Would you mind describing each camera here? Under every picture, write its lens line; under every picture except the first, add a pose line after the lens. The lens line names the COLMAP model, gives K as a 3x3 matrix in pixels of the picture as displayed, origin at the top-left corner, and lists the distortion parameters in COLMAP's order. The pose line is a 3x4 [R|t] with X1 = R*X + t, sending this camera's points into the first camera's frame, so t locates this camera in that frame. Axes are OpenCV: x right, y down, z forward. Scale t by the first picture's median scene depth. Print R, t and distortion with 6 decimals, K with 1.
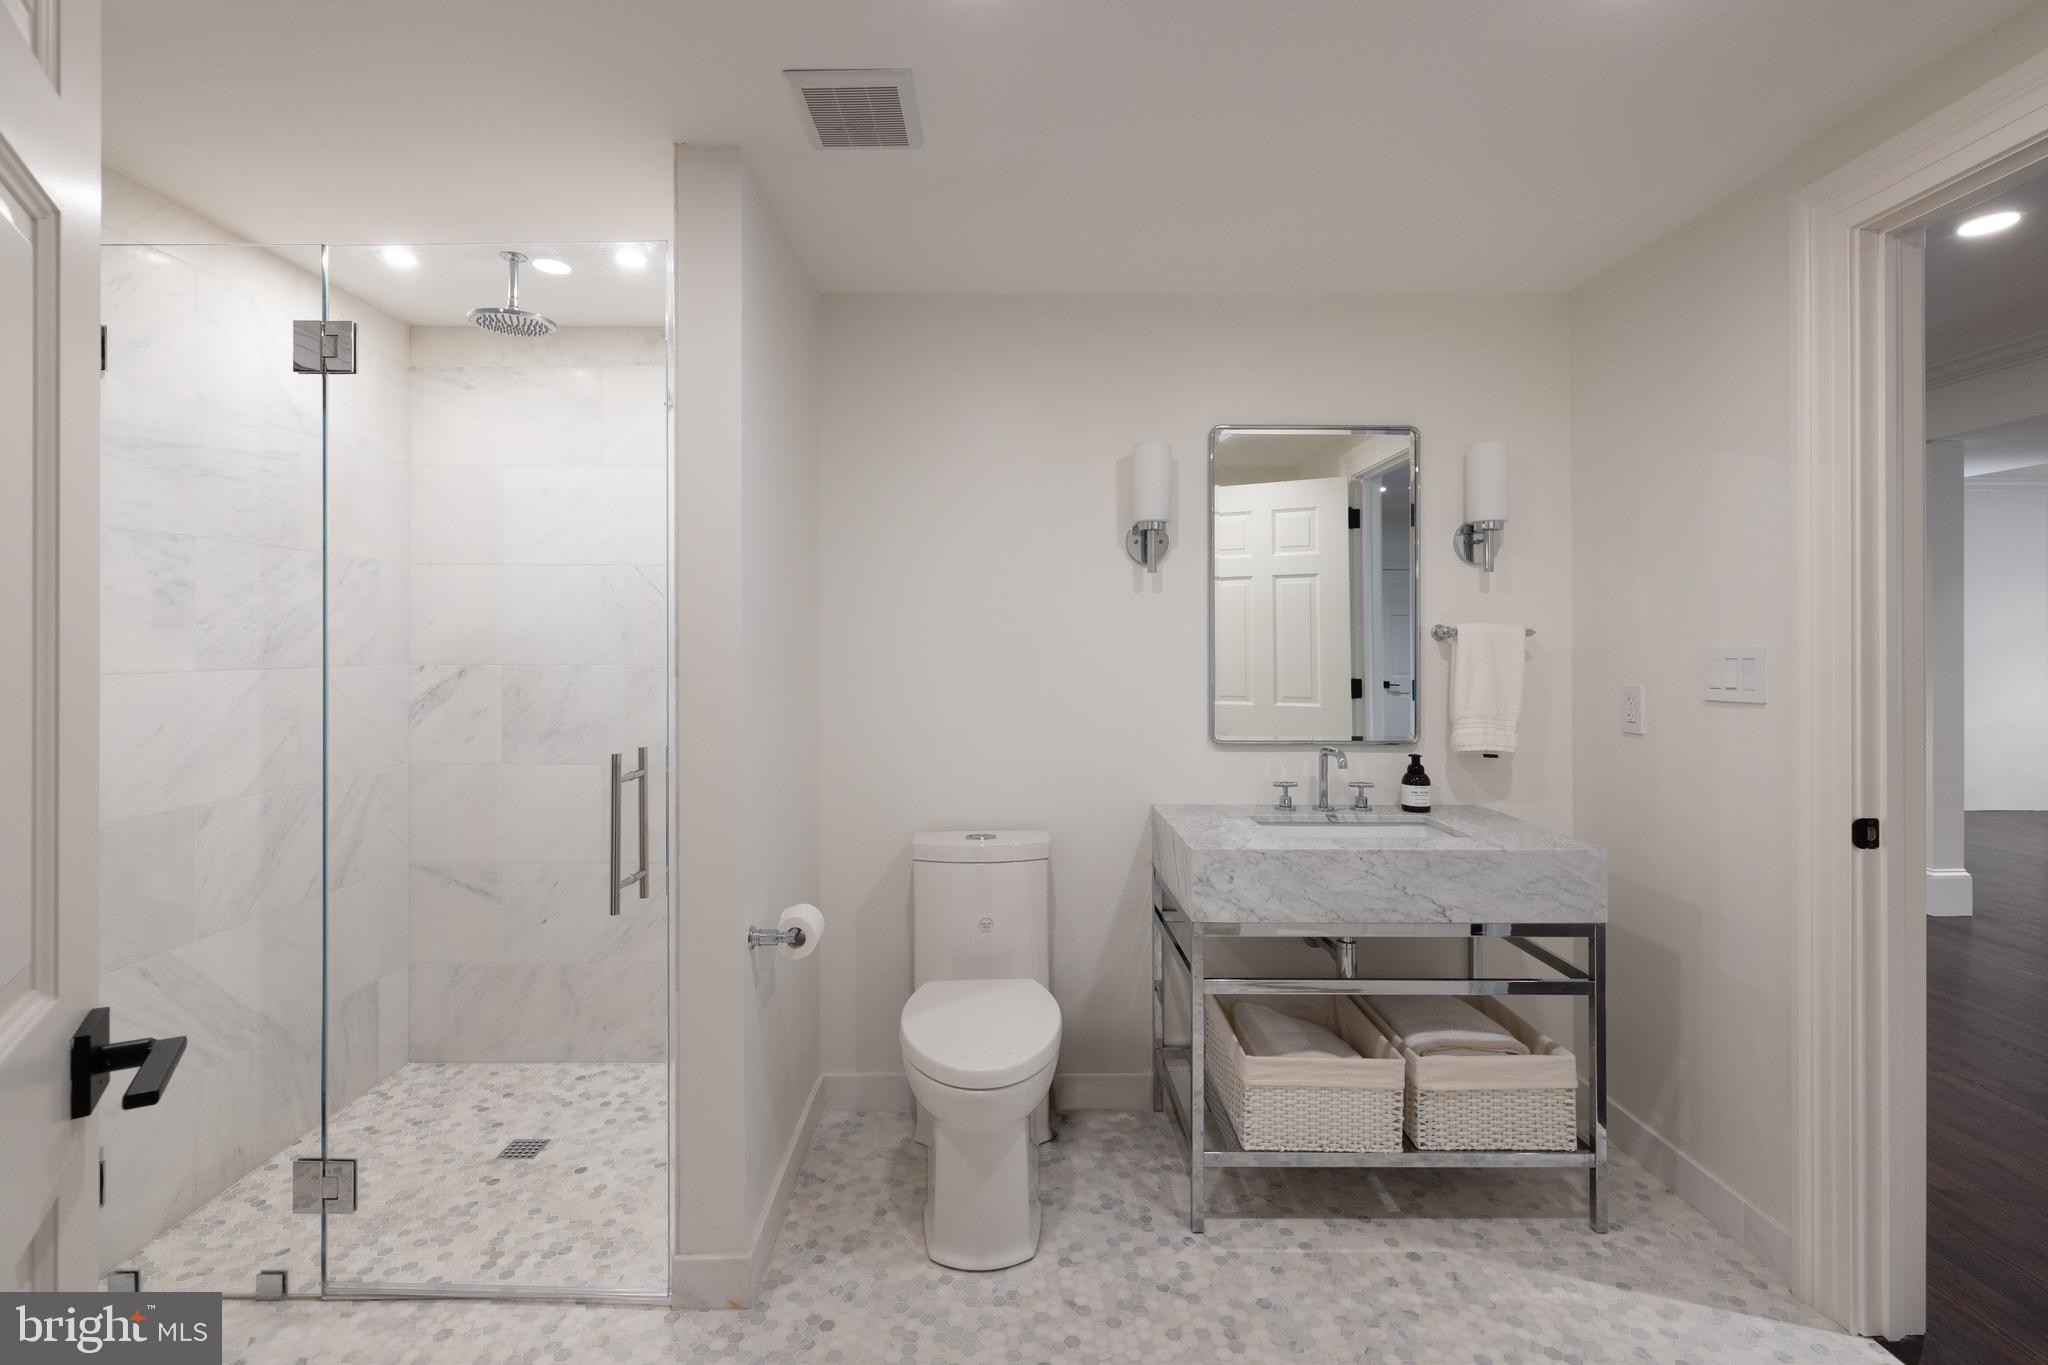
lens RADIAL K [[850.0, 0, 1020.4], [0, 850.0, 668.9], [0, 0, 1]] dist [0.001605, 0.000118]
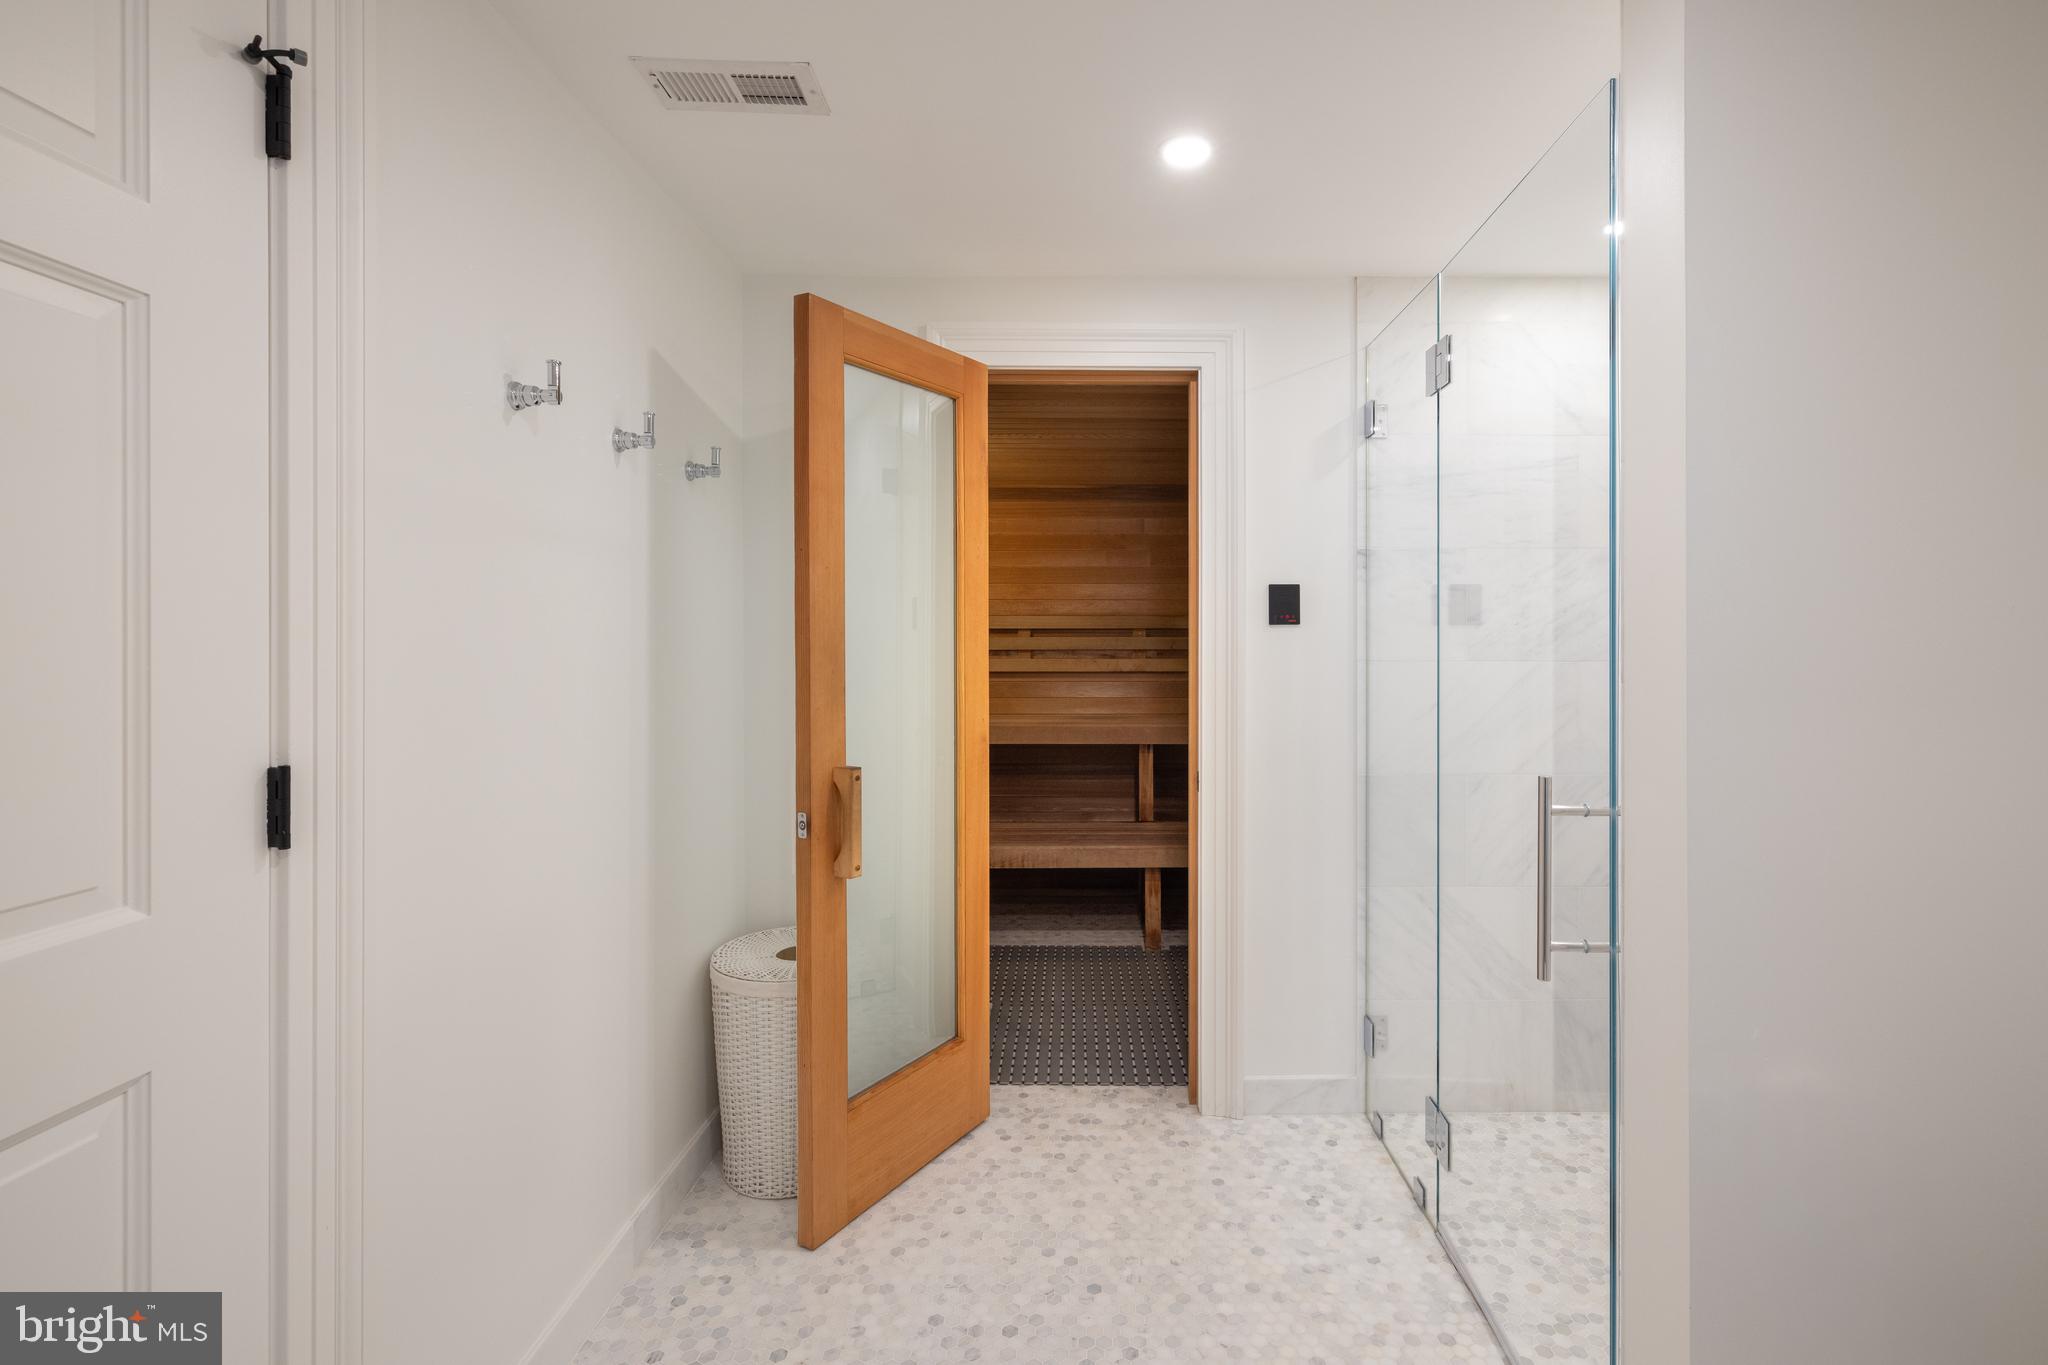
lens RADIAL K [[850.0, 0, 1026.4], [0, 850.0, 664.1], [0, 0, 1]] dist [0.001605, 0.000118]
pose [[-0.001856, 0.011864, -0.999928, 0.266298], [-0.000906, 0.999929, 0.011865, -0.012273], [0.999998, 0.000928, -0.001845, 0.450235]]
